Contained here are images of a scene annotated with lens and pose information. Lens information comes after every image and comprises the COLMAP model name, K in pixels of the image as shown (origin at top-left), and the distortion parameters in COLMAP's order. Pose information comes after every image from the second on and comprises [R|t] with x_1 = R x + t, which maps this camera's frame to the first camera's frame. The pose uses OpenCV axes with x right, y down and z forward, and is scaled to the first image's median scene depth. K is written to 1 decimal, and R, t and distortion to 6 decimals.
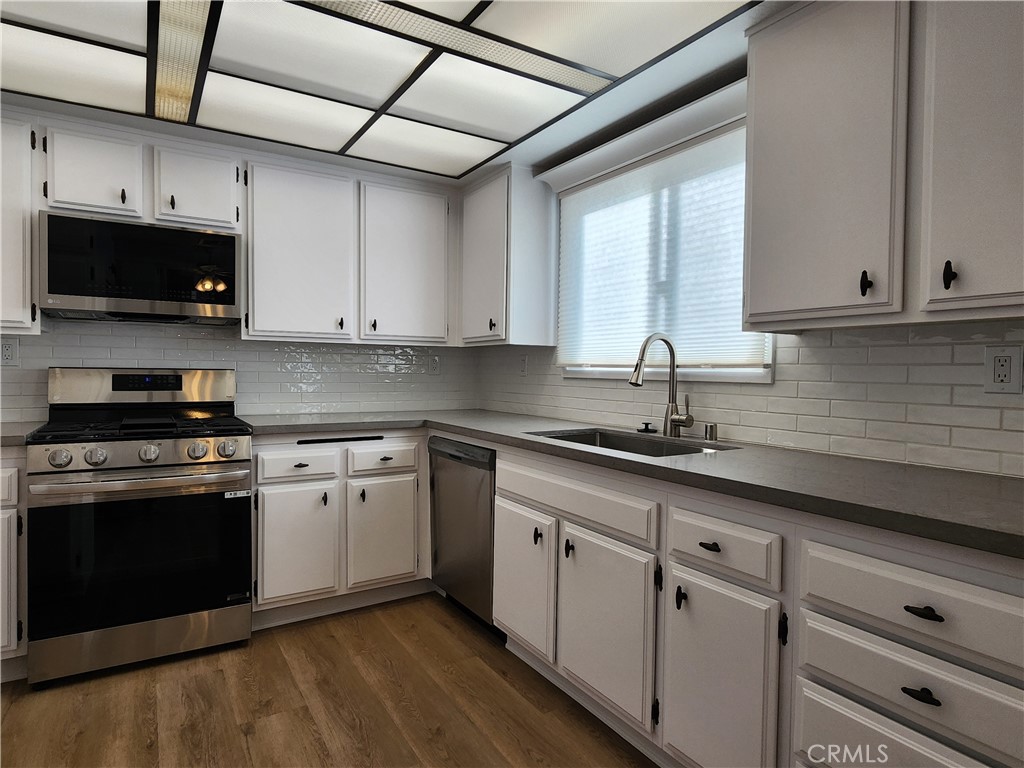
lens RADIAL K [[581.2, 0, 511.4], [0, 581.2, 386.7], [0, 0, 1]] dist [-0.017181, 0.000807]
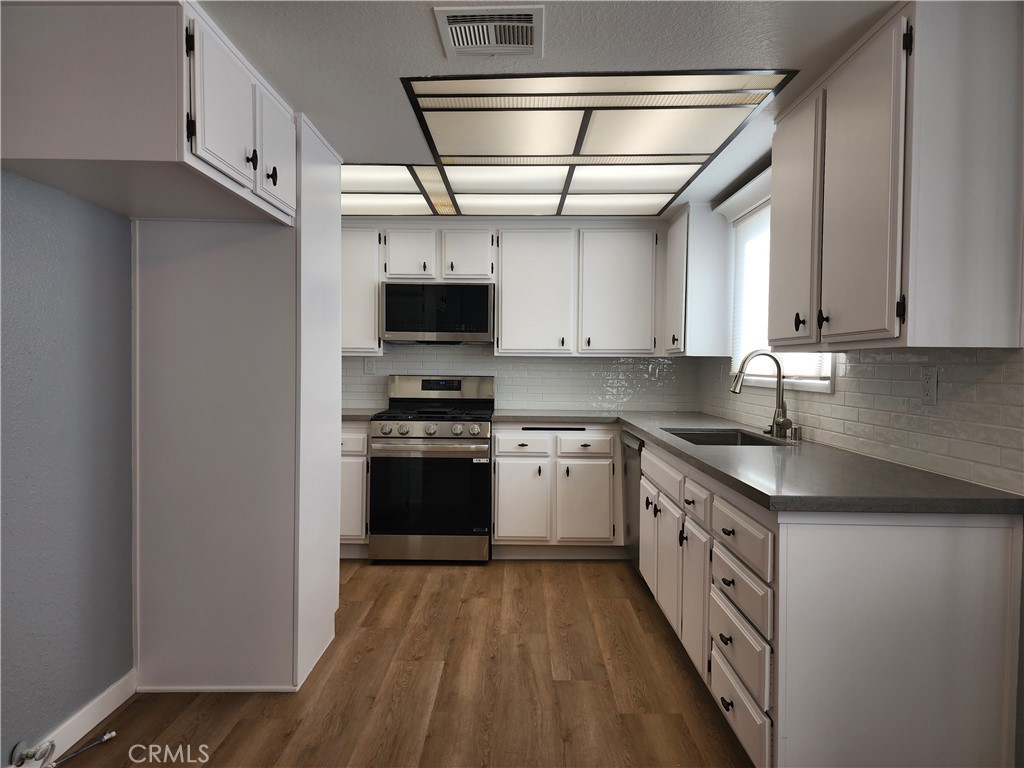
lens RADIAL K [[686.0, 0, 510.9], [0, 686.0, 381.3], [0, 0, 1]] dist [0.051639, -0.022934]
pose [[0.838793, 0.008931, -0.544378, 0.541969], [-0.014353, 0.999881, -0.005712, -0.010003], [0.544262, 0.012605, 0.838821, -0.436851]]
